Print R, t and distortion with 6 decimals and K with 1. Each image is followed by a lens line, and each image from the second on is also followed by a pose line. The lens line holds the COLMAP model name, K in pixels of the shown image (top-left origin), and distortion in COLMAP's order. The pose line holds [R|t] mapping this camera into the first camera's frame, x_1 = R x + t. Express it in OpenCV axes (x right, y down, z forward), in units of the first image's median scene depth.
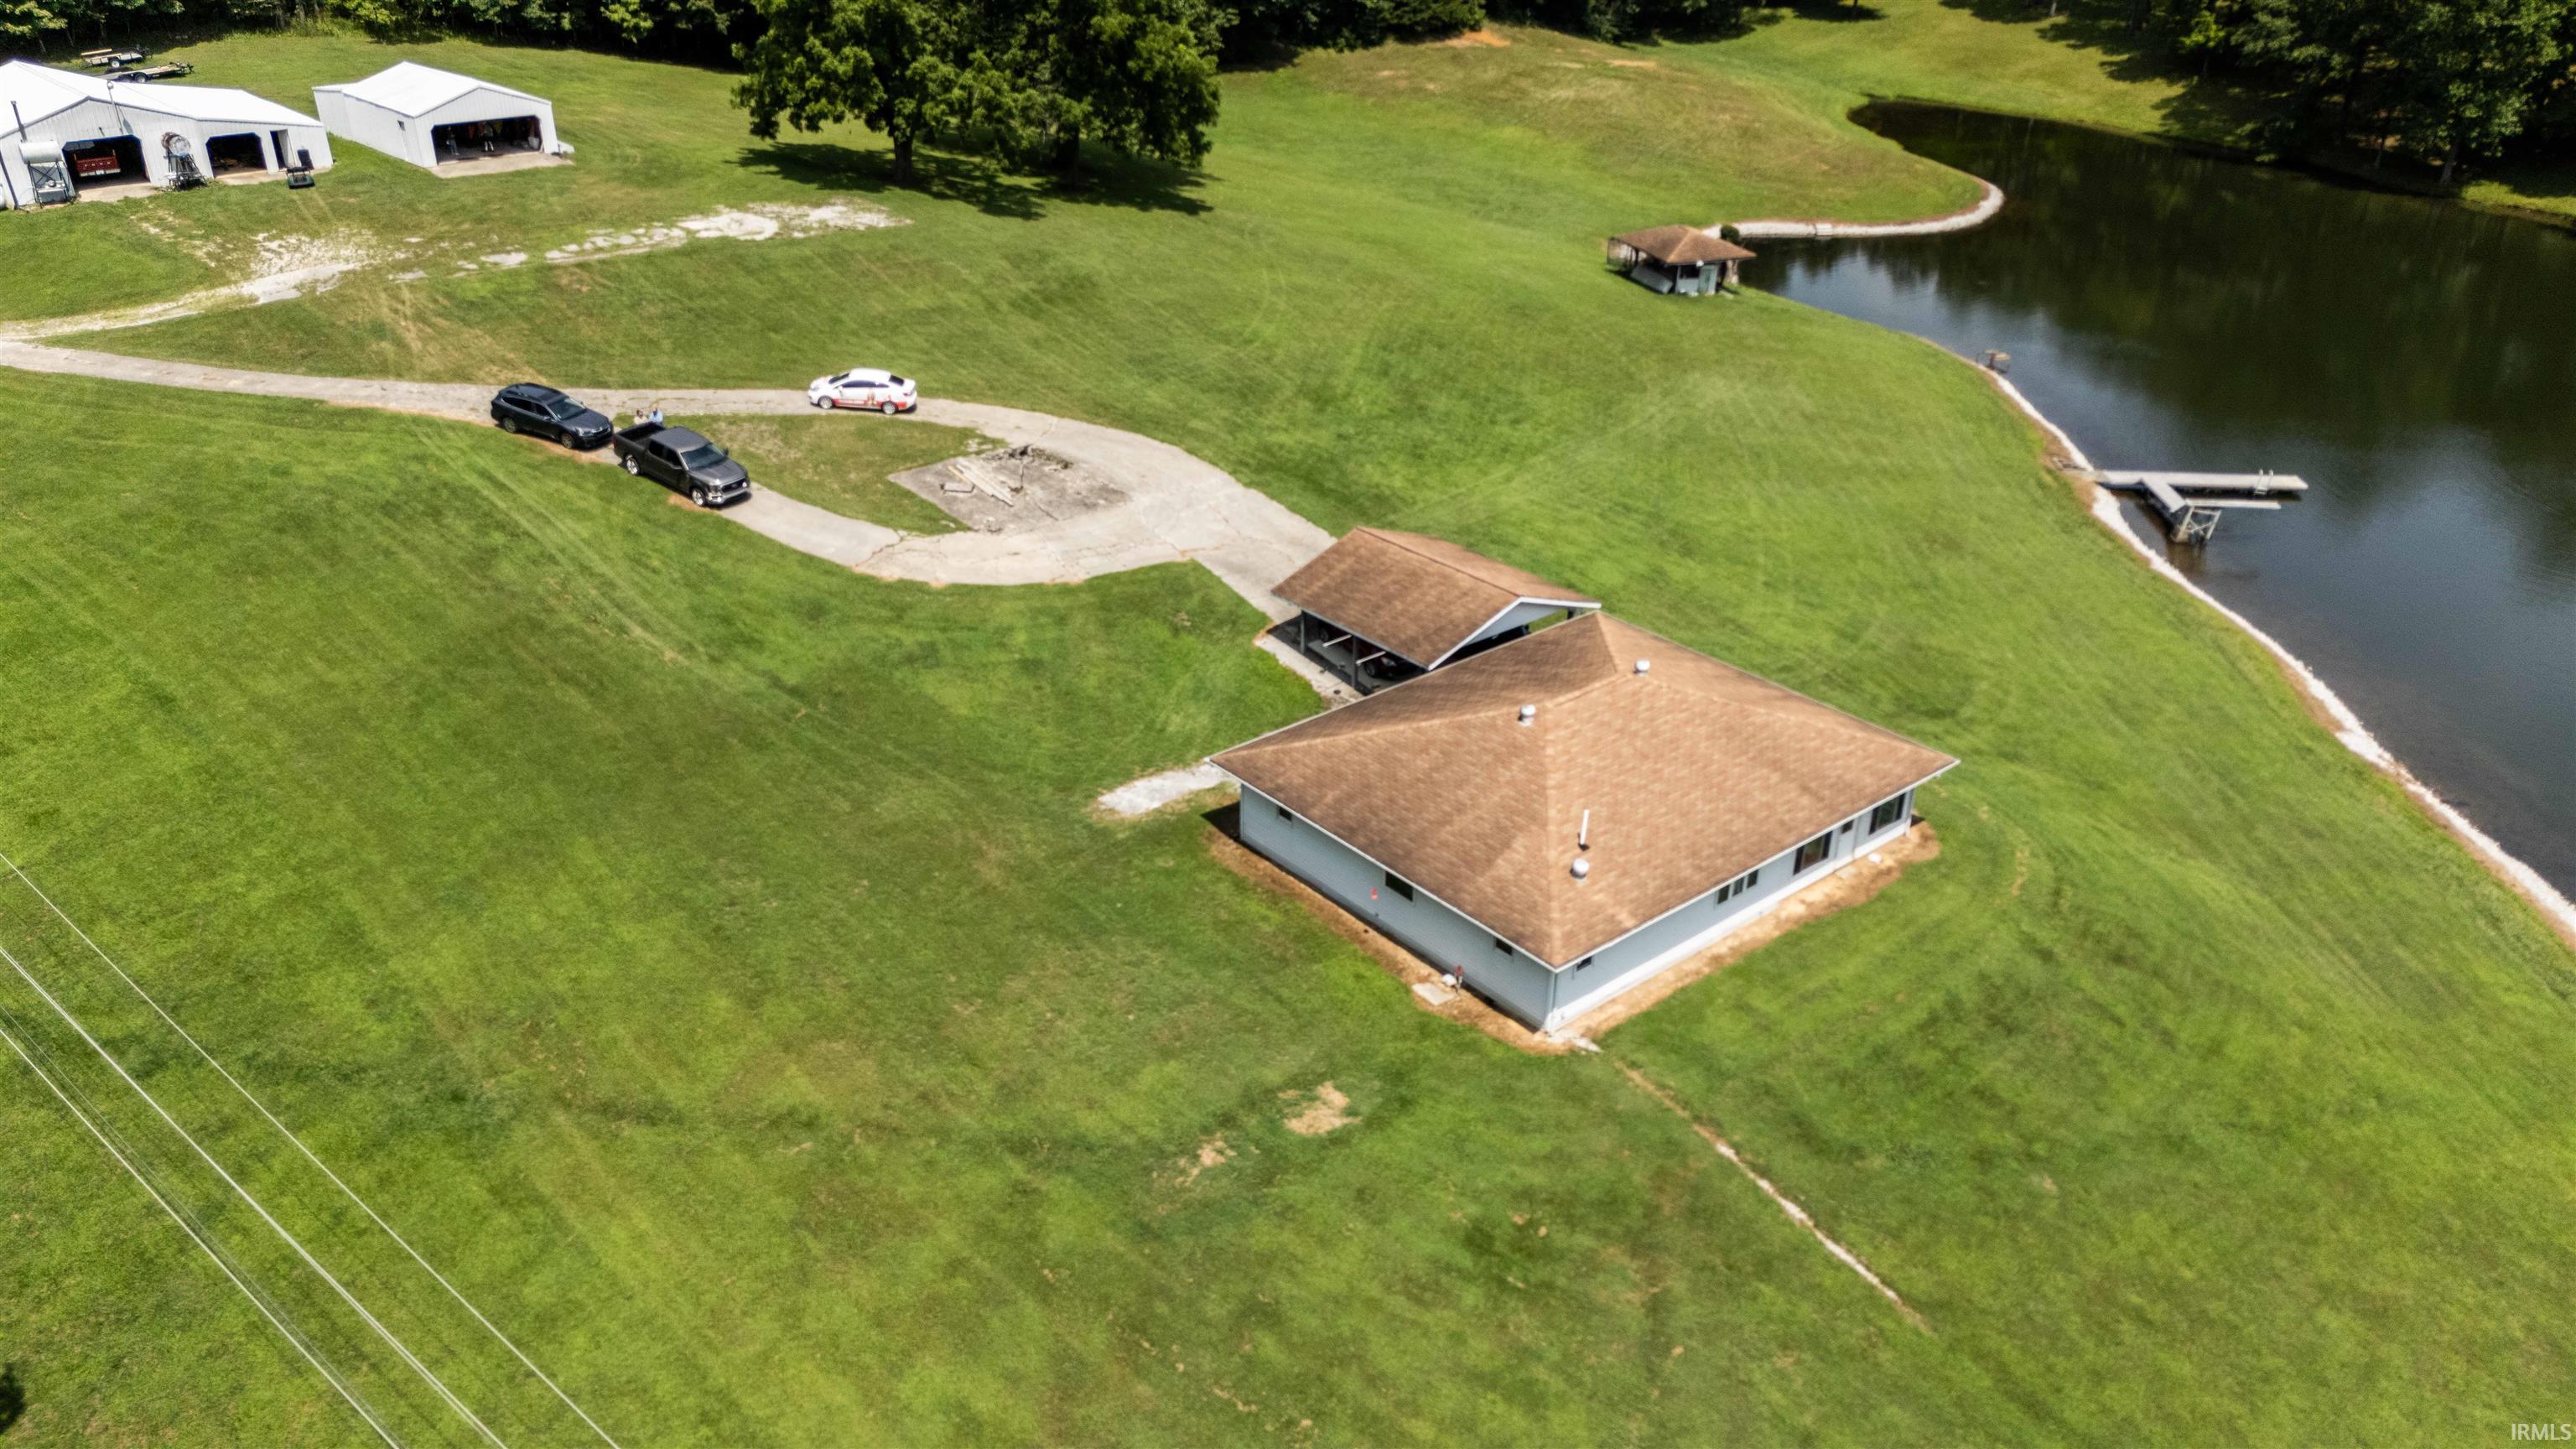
lens RADIAL K [[1889.5, 0, 1293.3], [0, 1889.5, 730.5], [0, 0, 1]] dist [0.084293, -0.069128]
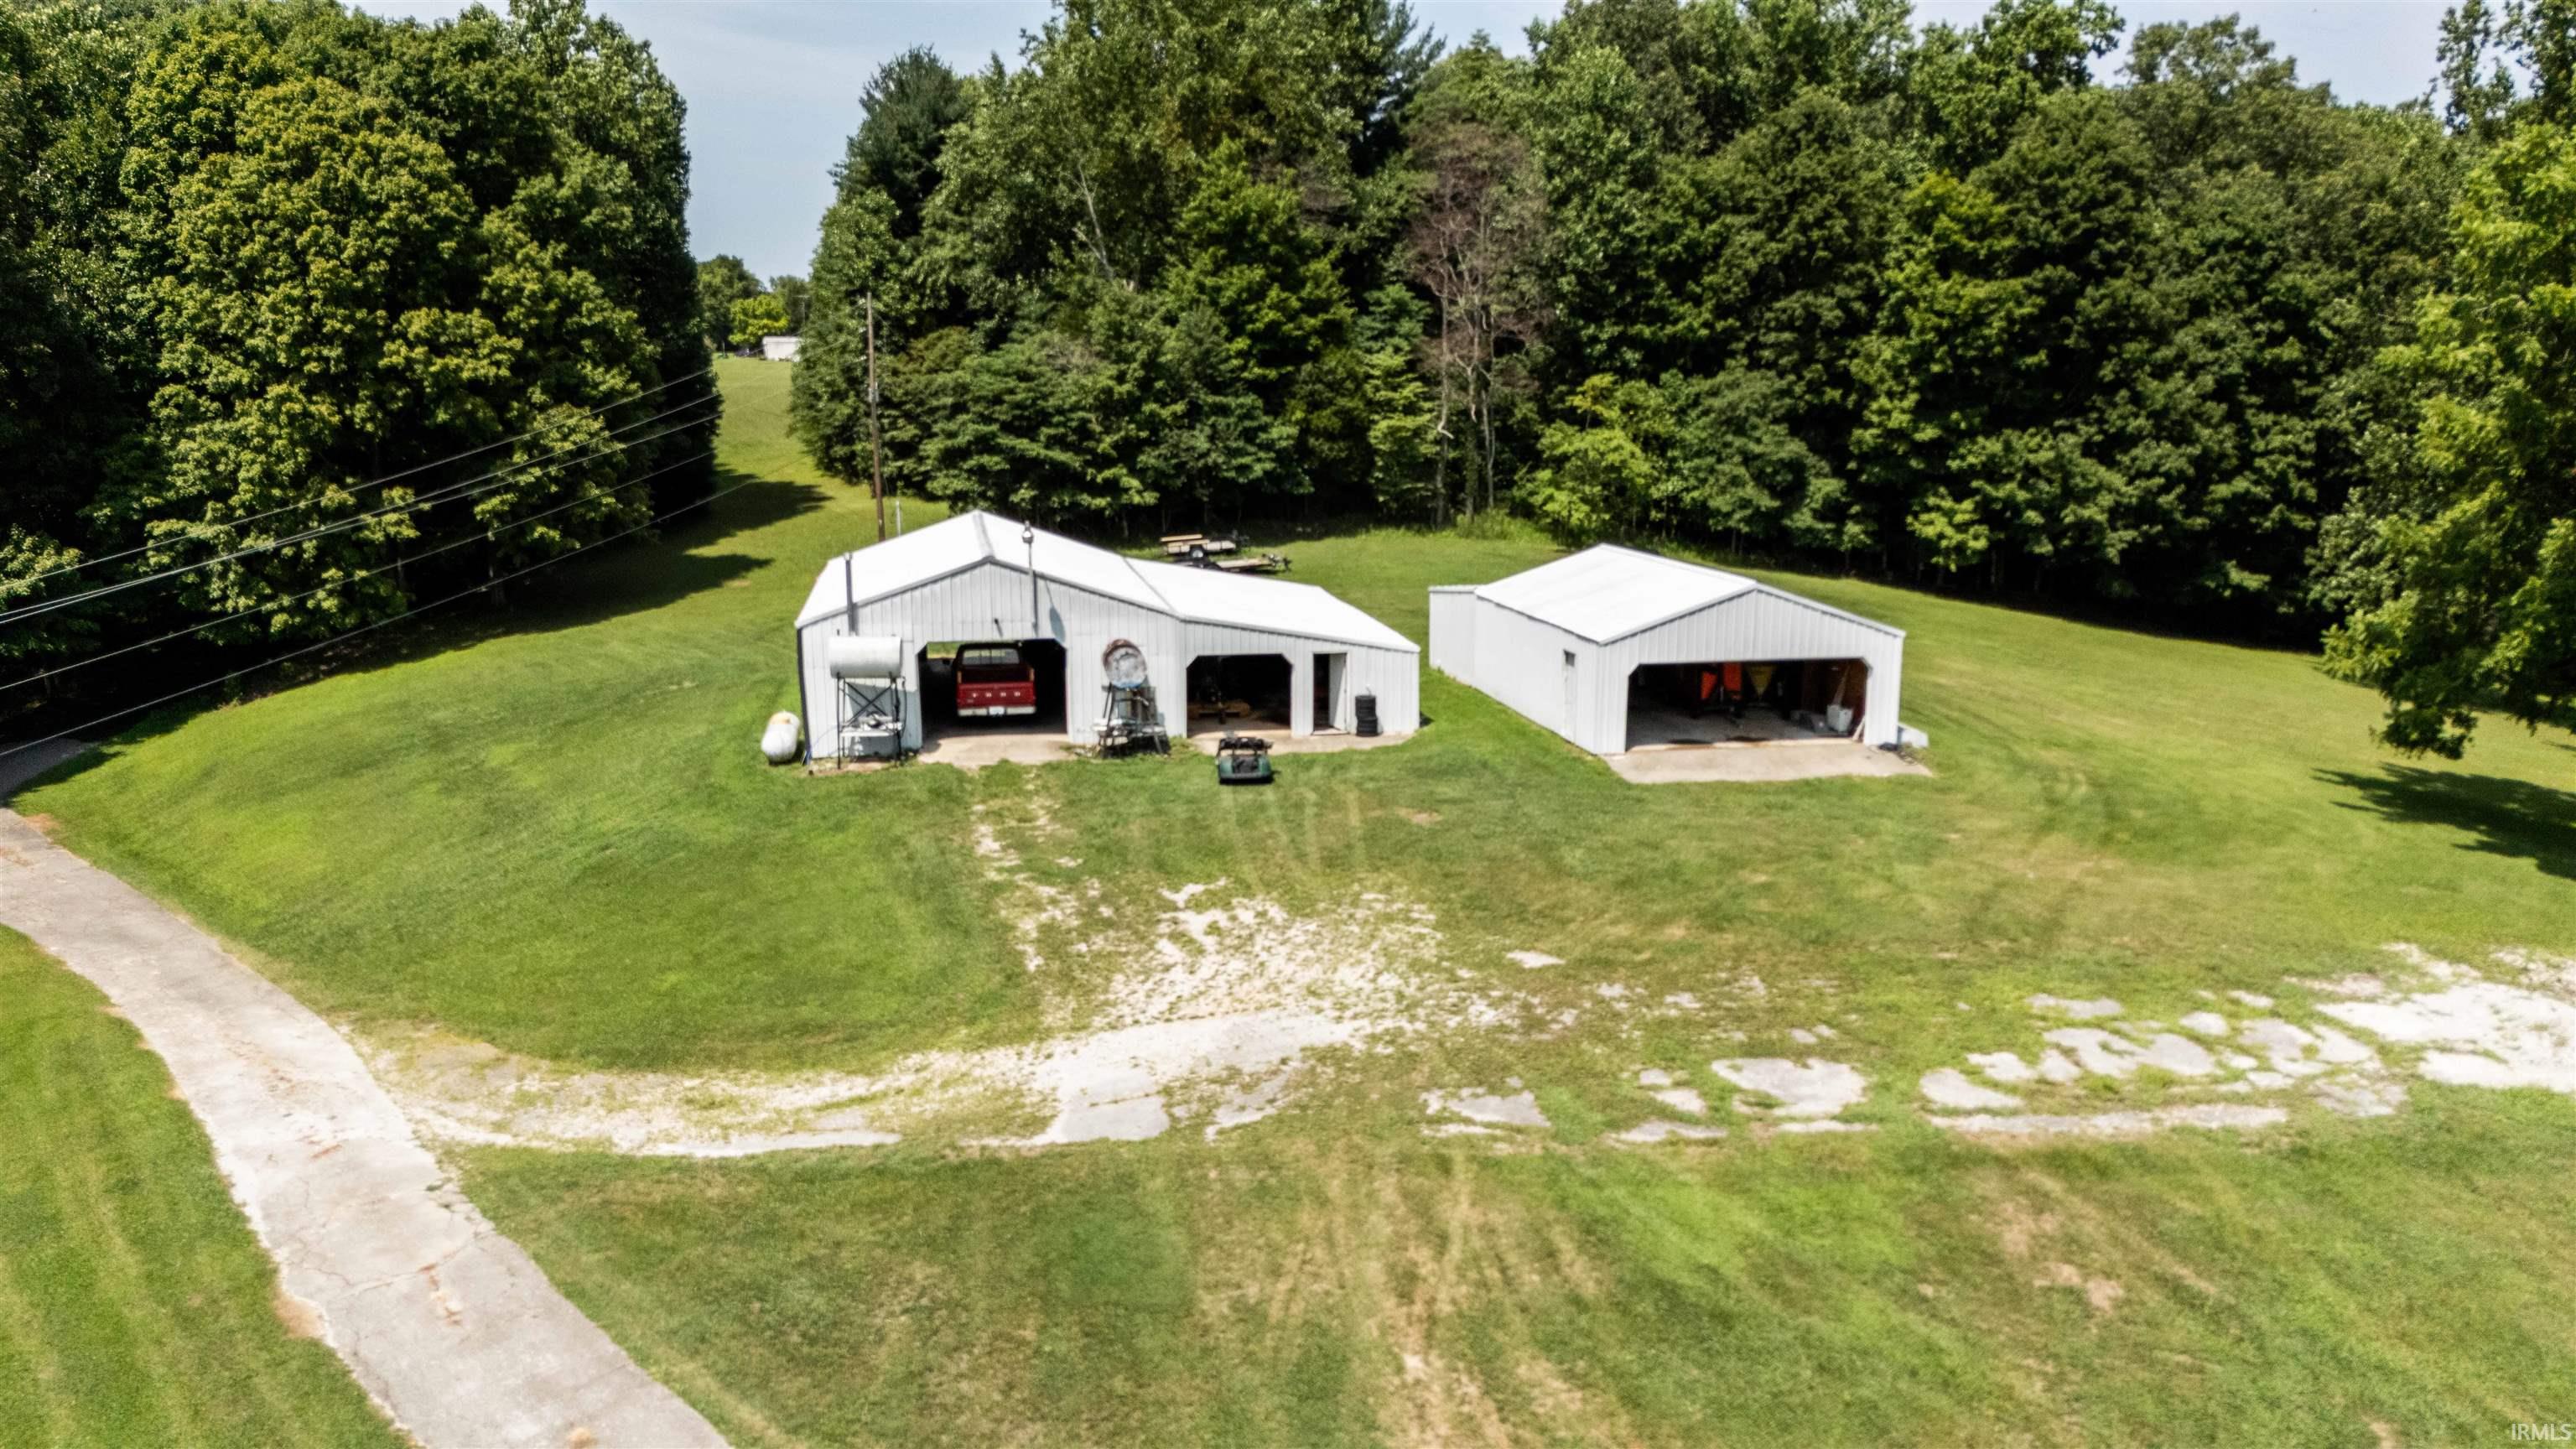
lens RADIAL K [[1889.5, 0, 1293.3], [0, 1889.5, 730.5], [0, 0, 1]] dist [0.084293, -0.069128]
pose [[0.844576, 0.094941, -0.526952, -0.303122], [-0.242915, 0.944986, -0.219076, -0.199446], [0.477163, 0.313031, 0.821175, 0.654499]]
